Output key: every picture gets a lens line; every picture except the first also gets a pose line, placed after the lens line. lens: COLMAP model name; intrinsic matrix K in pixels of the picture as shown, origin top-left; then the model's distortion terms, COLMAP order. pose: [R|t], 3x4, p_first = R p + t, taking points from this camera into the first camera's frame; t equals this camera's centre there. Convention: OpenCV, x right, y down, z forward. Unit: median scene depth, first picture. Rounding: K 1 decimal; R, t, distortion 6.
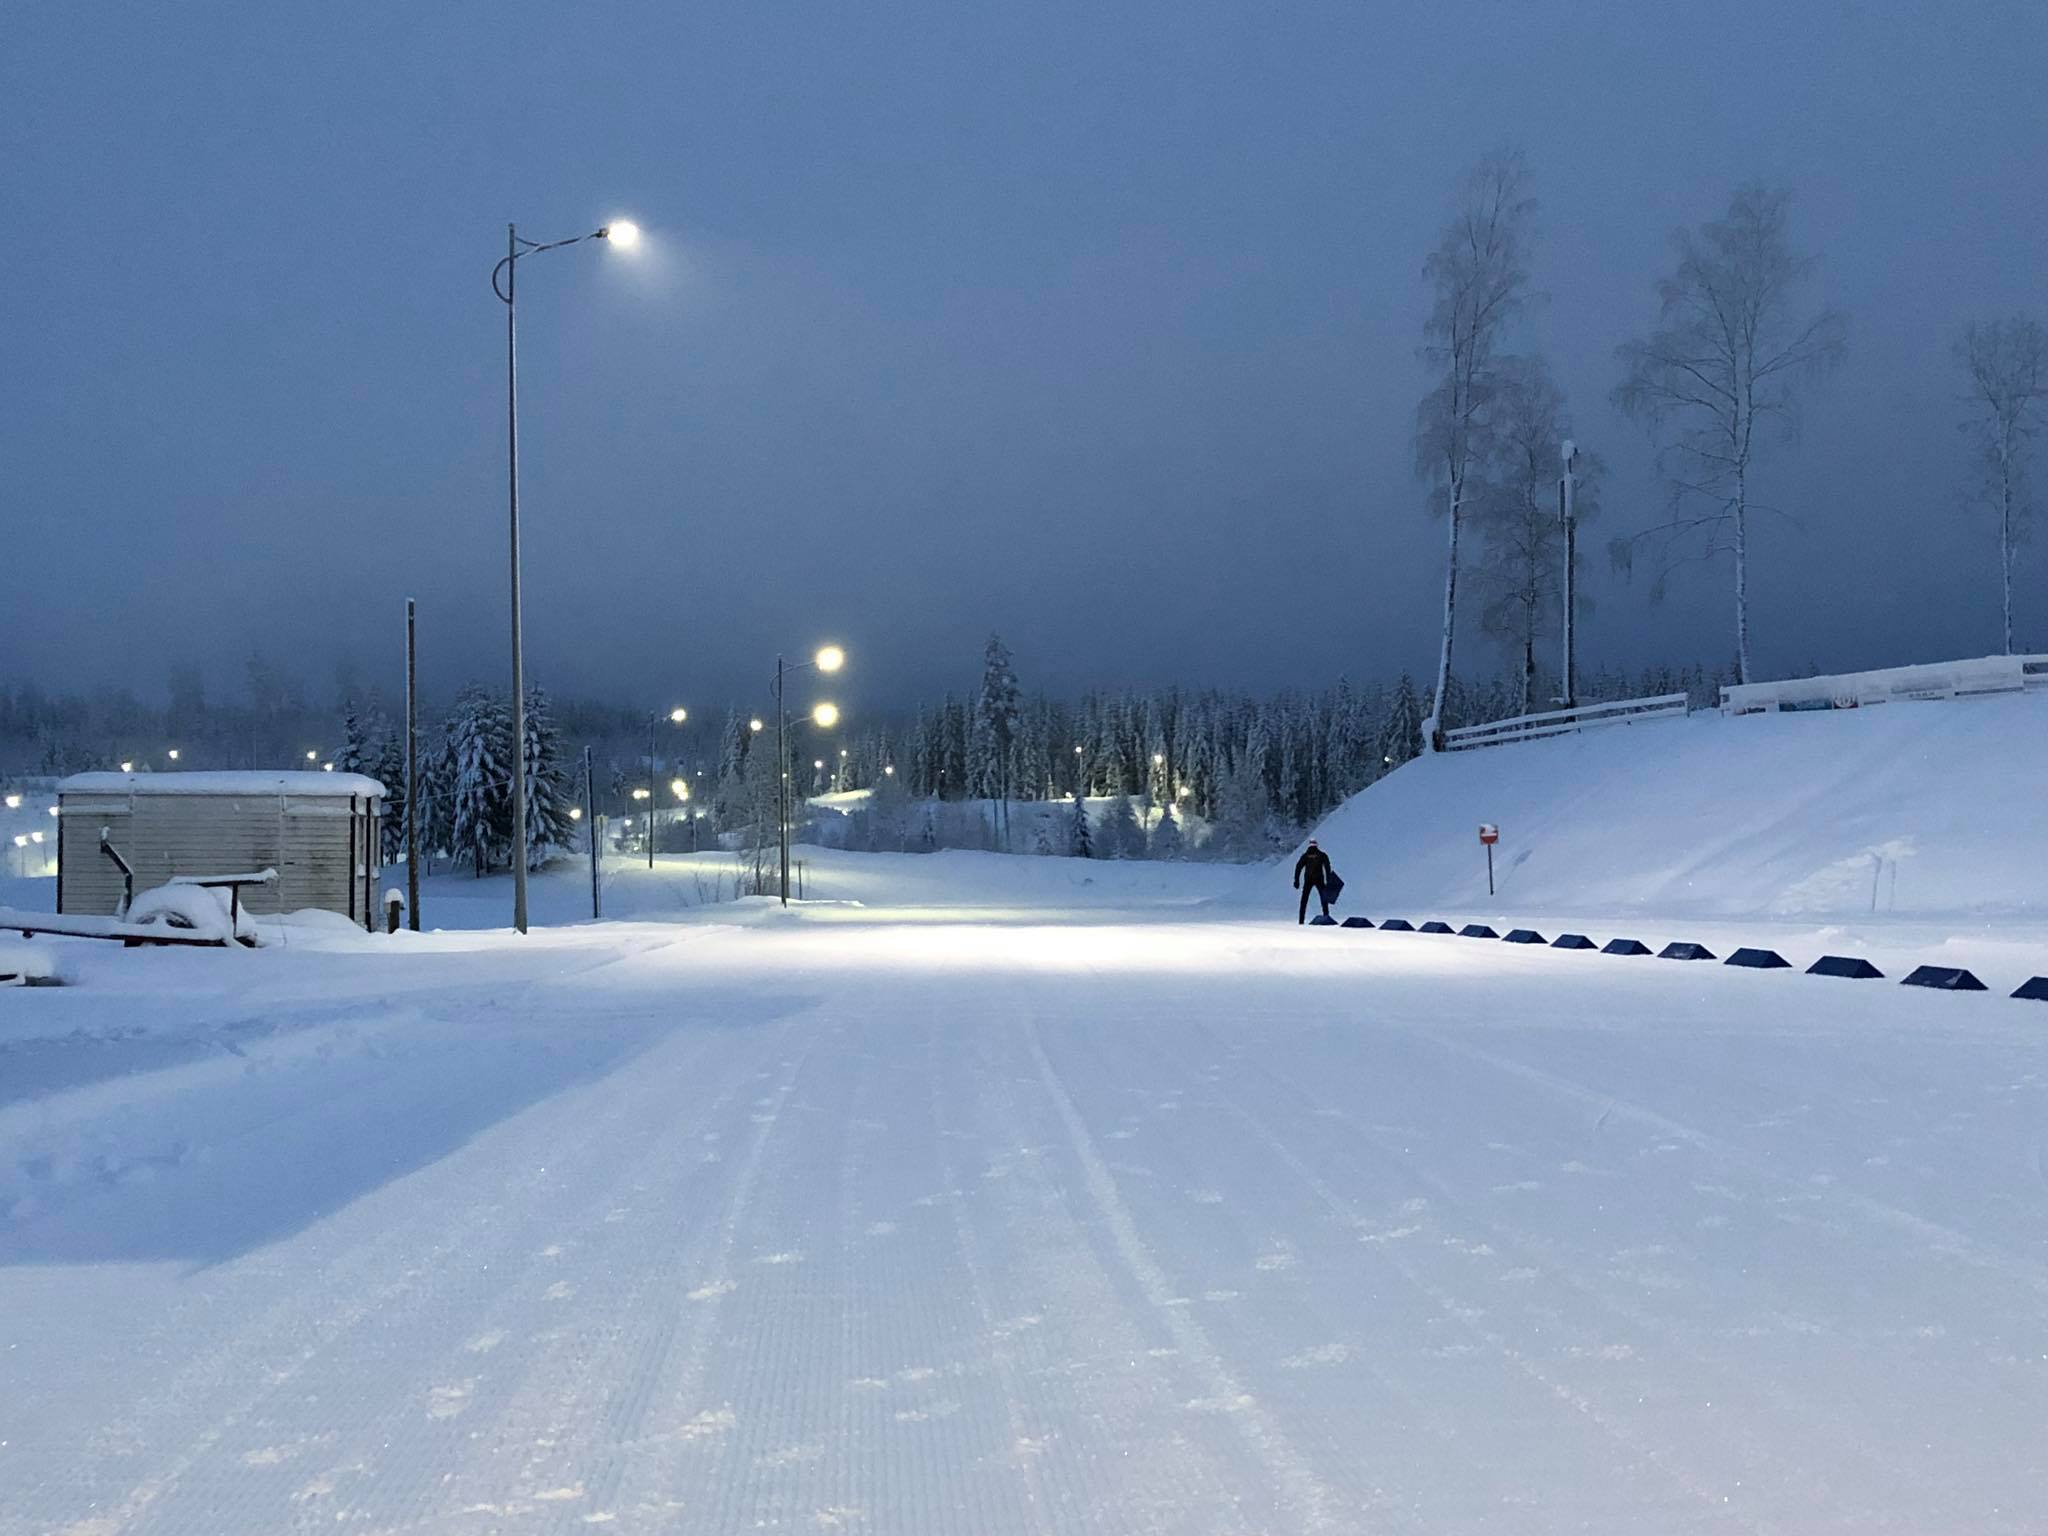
lens RADIAL K [[1555.5, 0, 1024.0], [0, 1555.5, 768.0], [0, 0, 1]] dist [0.202428, -0.409452]
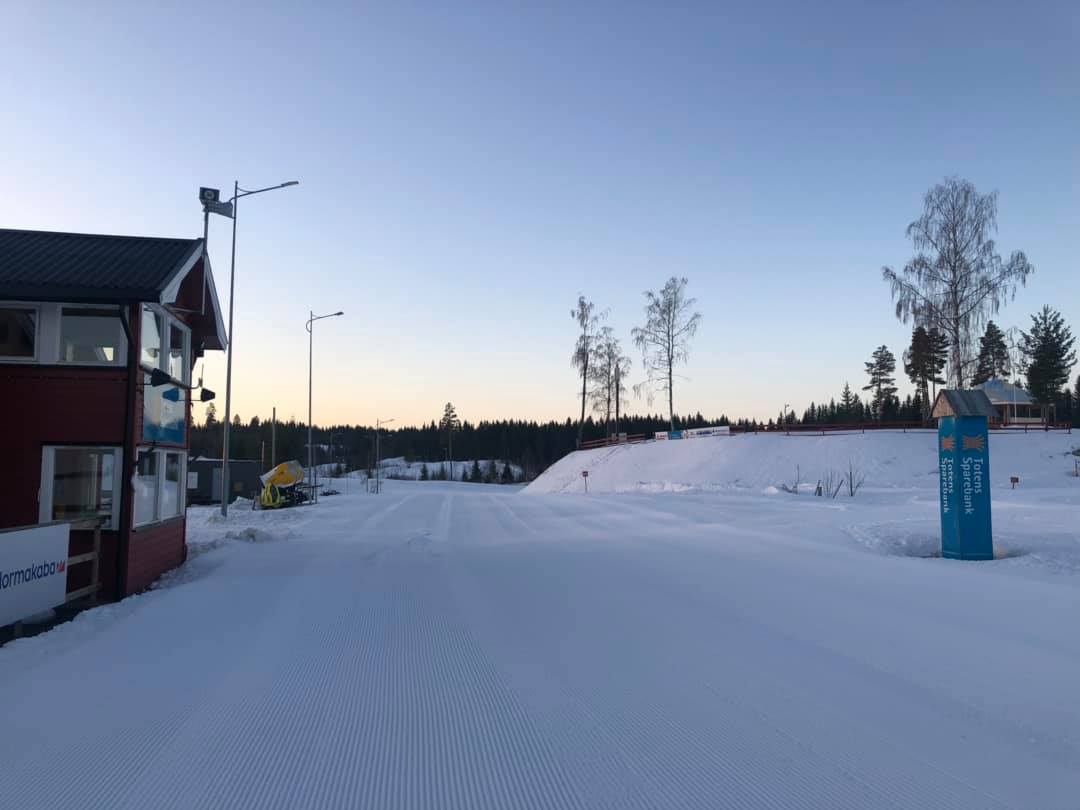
lens RADIAL K [[870.3, 0, 540.0], [0, 870.3, 405.0], [0, 0, 1]] dist [0.001743, 0.011404]
pose [[0.998378, 0.018629, 0.053804, 0.083615], [-0.015775, 0.998470, -0.053002, -0.005027], [-0.054709, 0.052067, 0.997144, -0.750101]]
